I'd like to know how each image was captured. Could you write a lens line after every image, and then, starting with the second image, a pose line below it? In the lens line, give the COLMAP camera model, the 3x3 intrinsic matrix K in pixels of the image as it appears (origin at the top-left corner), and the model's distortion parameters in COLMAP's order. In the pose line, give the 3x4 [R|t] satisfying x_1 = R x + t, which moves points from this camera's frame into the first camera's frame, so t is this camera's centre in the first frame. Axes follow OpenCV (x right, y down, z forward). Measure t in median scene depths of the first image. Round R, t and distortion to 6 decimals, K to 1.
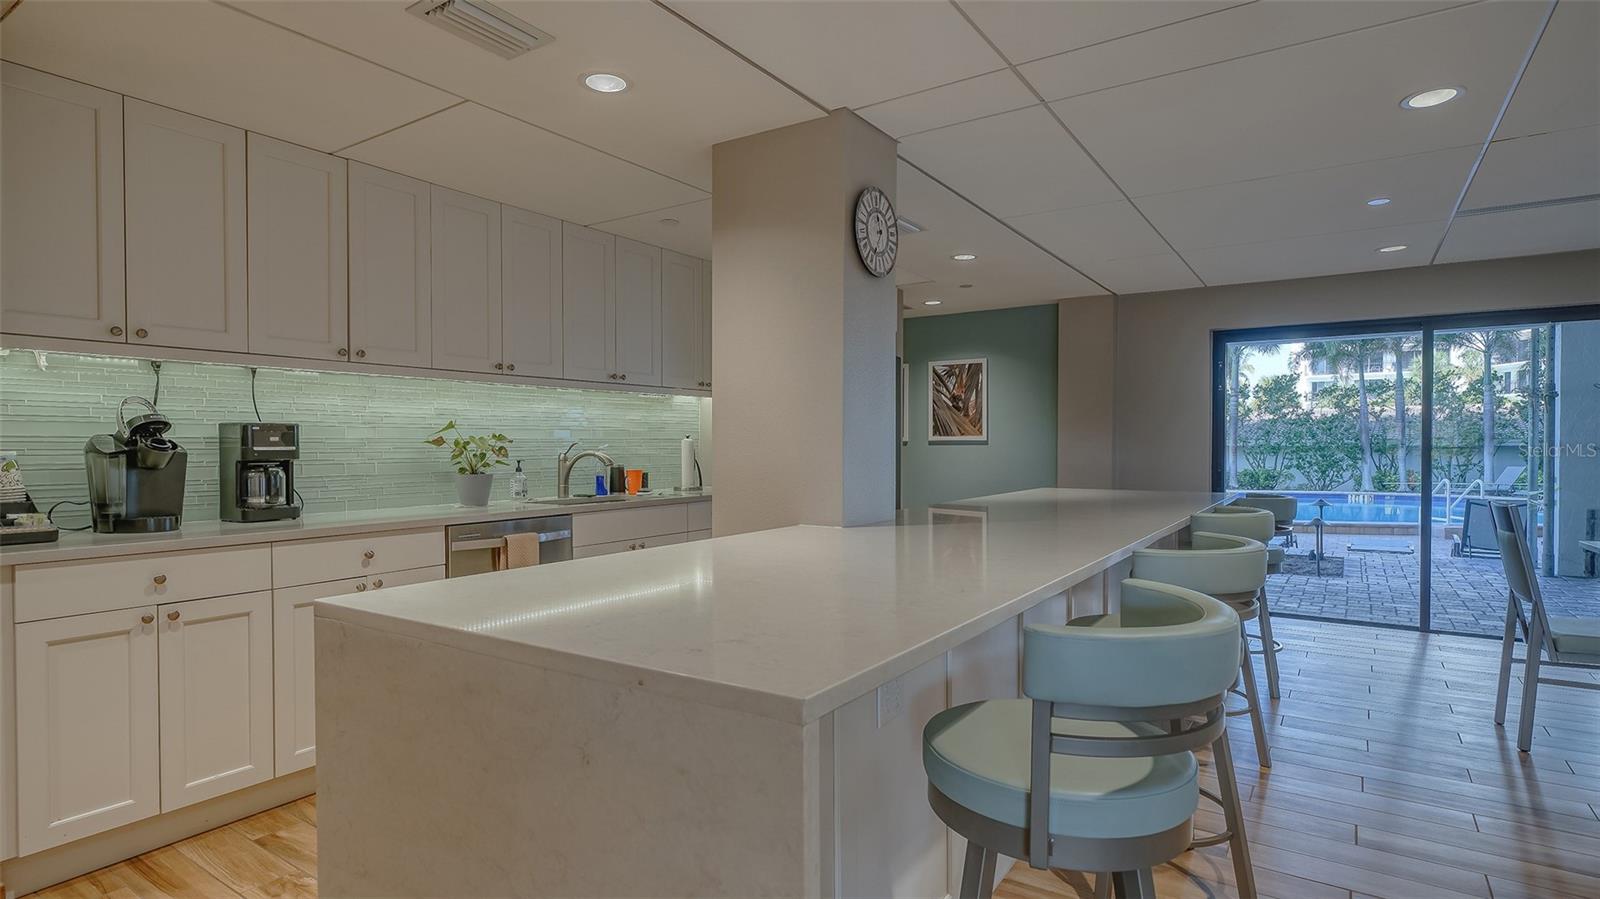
lens RADIAL K [[814.4, 0, 793.6], [0, 814.4, 452.6], [0, 0, 1]] dist [0.003717, 0.001464]
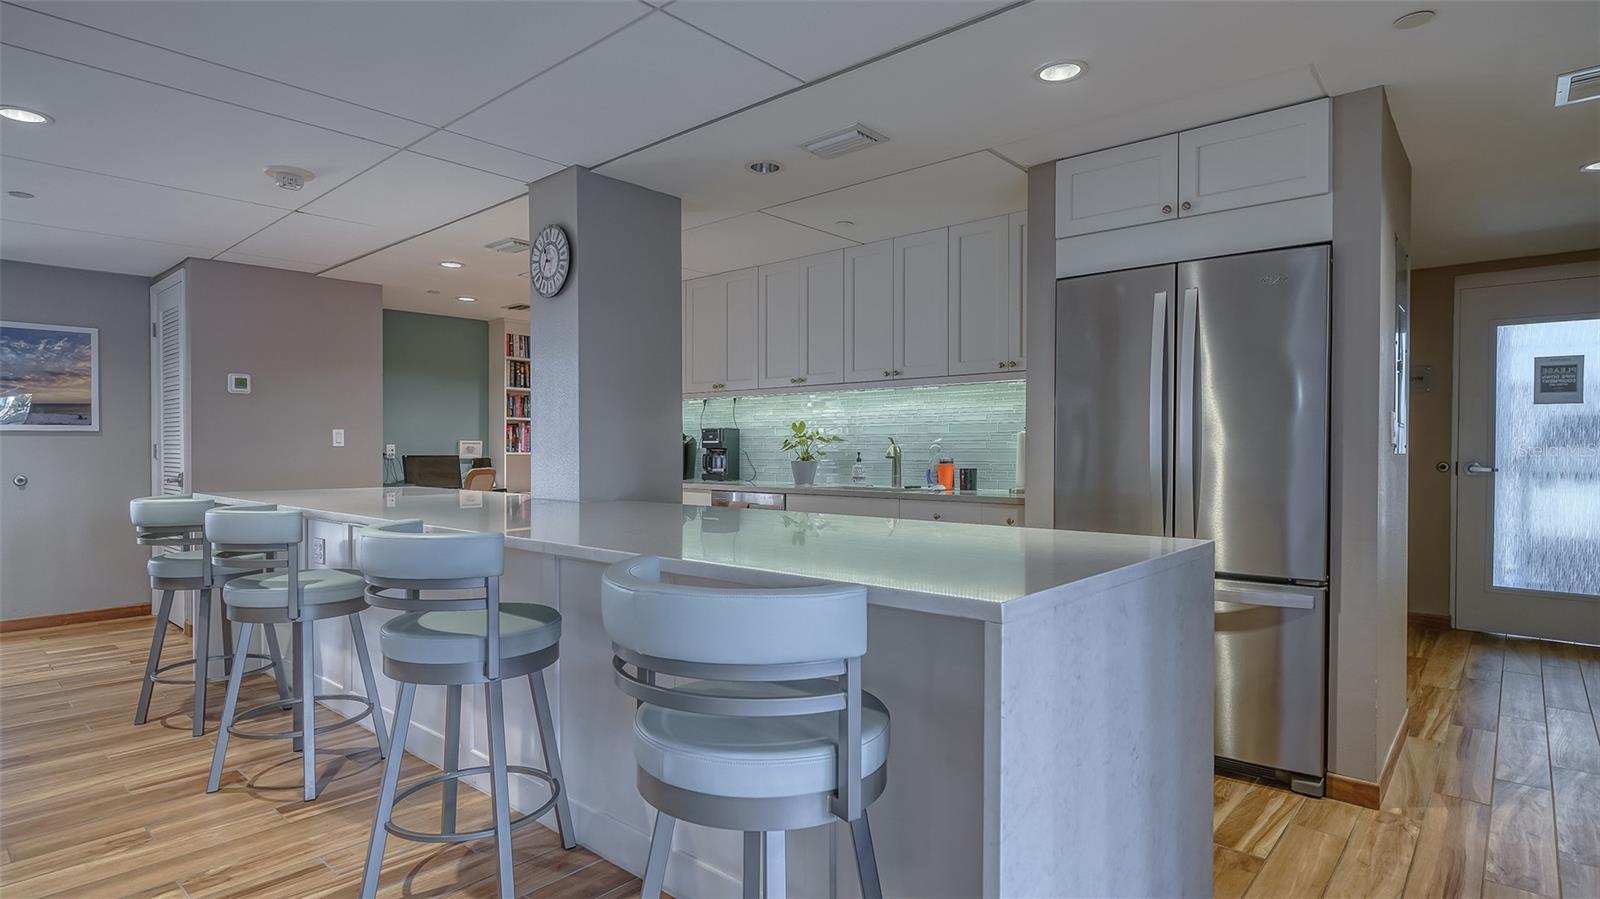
lens RADIAL K [[814.4, 0, 798.2], [0, 814.4, 452.0], [0, 0, 1]] dist [0.003717, 0.001464]
pose [[-0.144417, 0.008828, -0.989478, 0.946295], [-0.008627, 0.999911, 0.010180, -0.002752], [0.989479, 0.010007, -0.144328, 1.171239]]
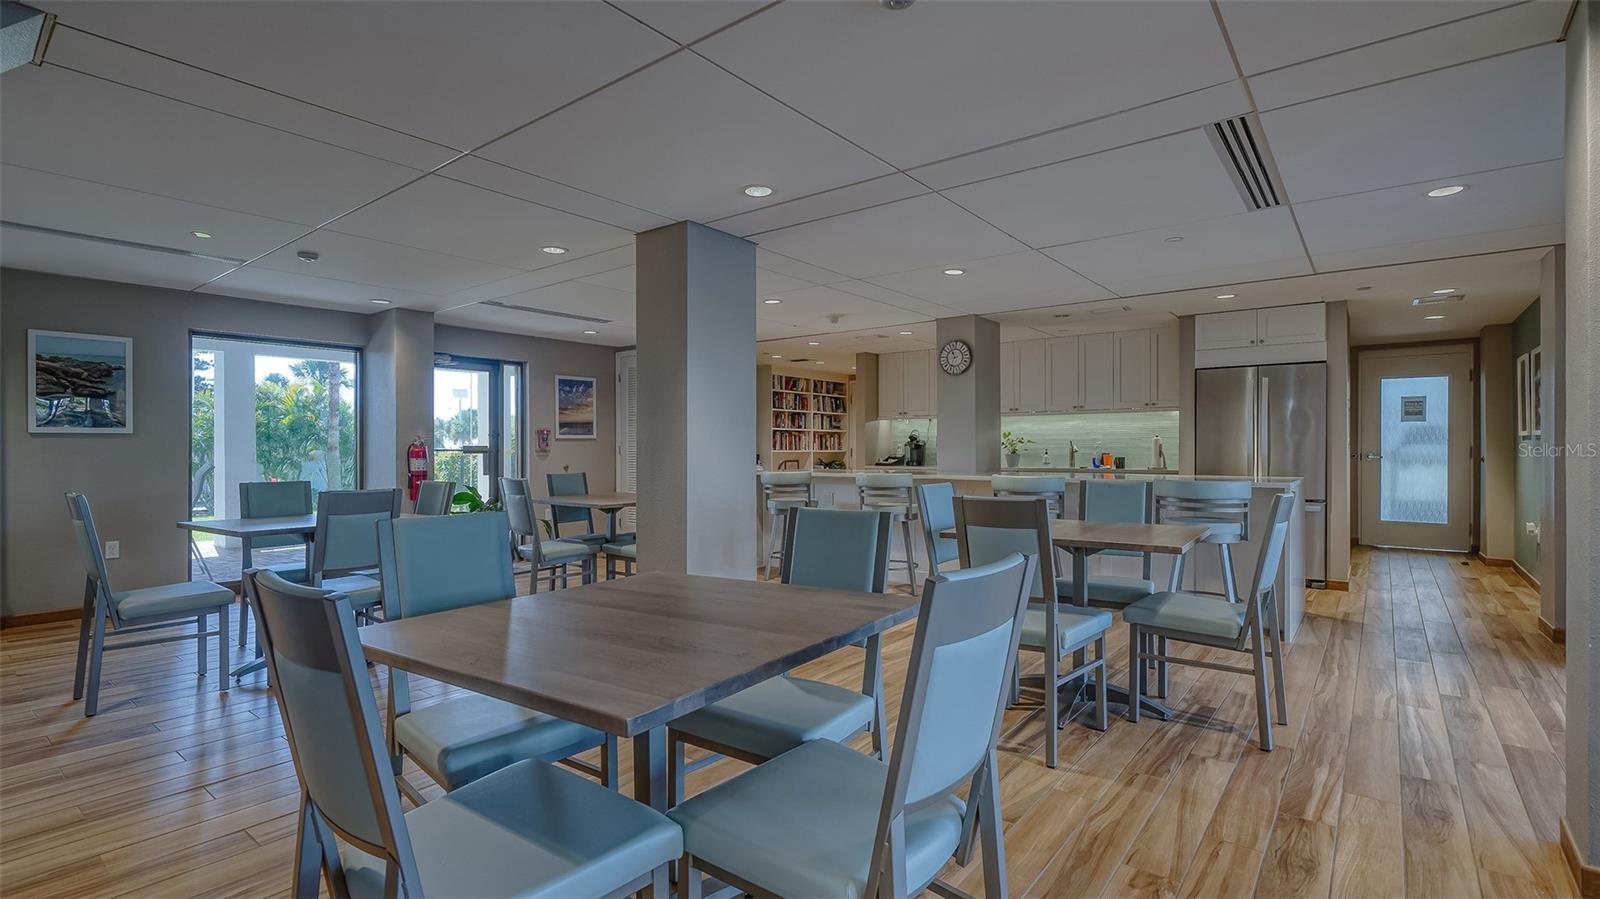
lens RADIAL K [[739.3, 0, 797.4], [0, 739.3, 446.0], [0, 0, 1]] dist [0.003215, -0.000170]
pose [[-0.087805, 0.002562, -0.996134, 1.860911], [-0.005283, 0.999981, 0.003038, -0.001446], [0.996124, 0.005529, -0.087790, 0.531971]]
